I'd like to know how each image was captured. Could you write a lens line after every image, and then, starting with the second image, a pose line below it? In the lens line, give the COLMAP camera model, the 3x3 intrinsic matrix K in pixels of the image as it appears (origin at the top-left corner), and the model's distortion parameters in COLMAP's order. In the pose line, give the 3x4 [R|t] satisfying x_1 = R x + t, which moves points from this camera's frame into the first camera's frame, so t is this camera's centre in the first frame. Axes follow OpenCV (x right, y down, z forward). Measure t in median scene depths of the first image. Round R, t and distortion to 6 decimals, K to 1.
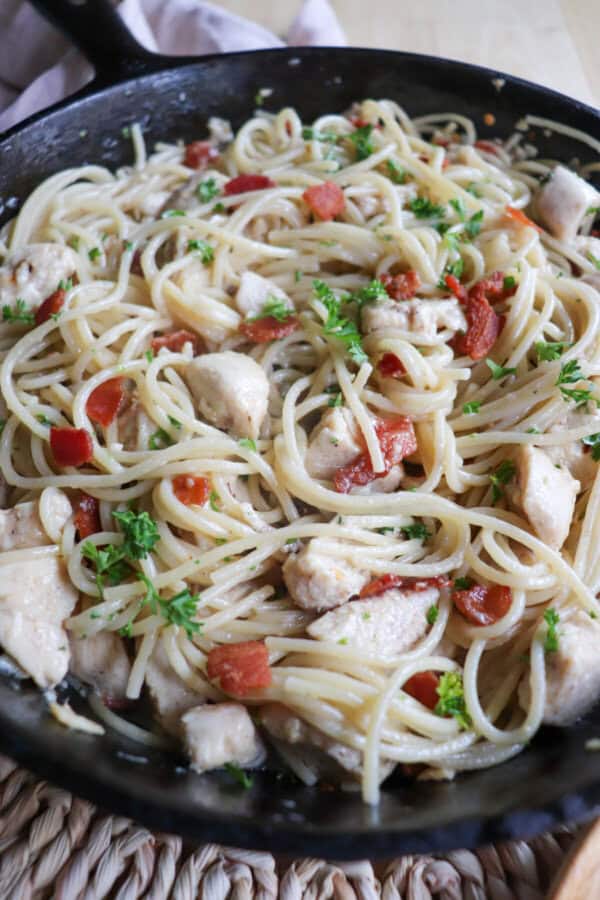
lens RADIAL K [[724.5, 0, 298.5], [0, 724.5, 461.0], [0, 0, 1]] dist [-0.189926, 0.135720]
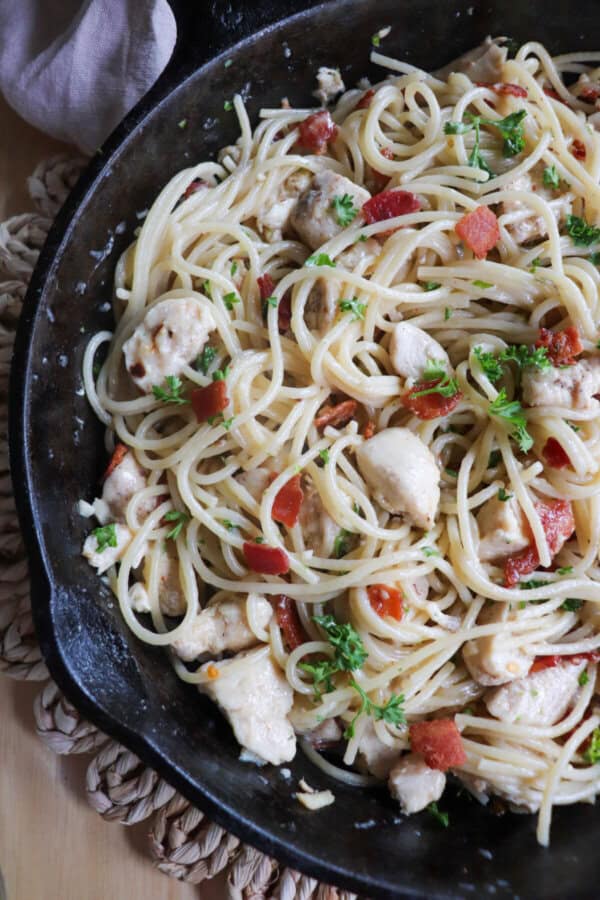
lens RADIAL K [[724.5, 0, 298.5], [0, 724.5, 461.0], [0, 0, 1]] dist [-0.189926, 0.135720]
pose [[0.998359, -0.053720, -0.019850, -0.228518], [0.057154, 0.912602, 0.404835, -0.567031], [-0.003633, -0.405305, 0.914174, 0.055037]]
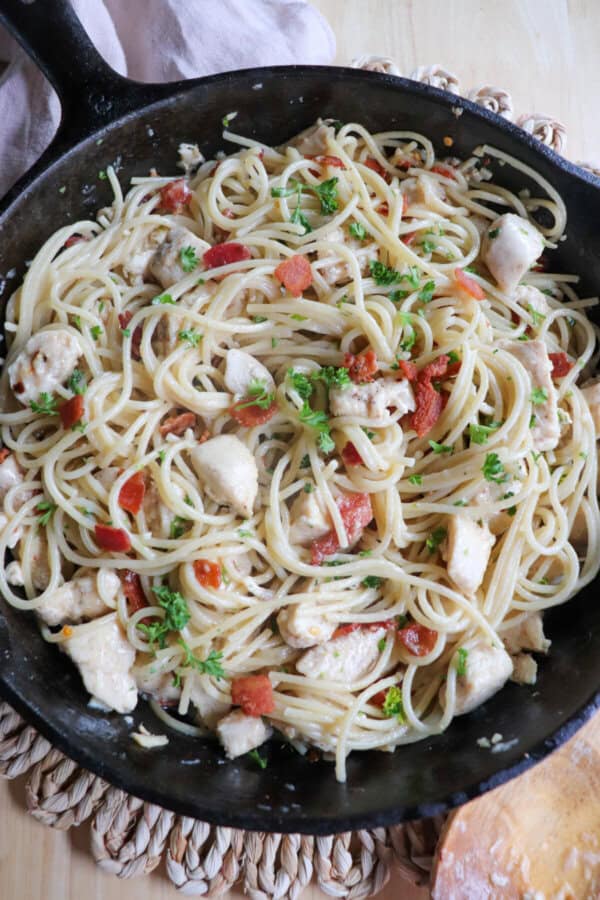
lens RADIAL K [[724.5, 0, 298.5], [0, 724.5, 461.0], [0, 0, 1]] dist [-0.189926, 0.135720]
pose [[0.998543, -0.050867, 0.018010, 0.009468], [0.041579, 0.938033, 0.344042, -0.570510], [-0.034394, -0.342792, 0.938782, -0.202939]]
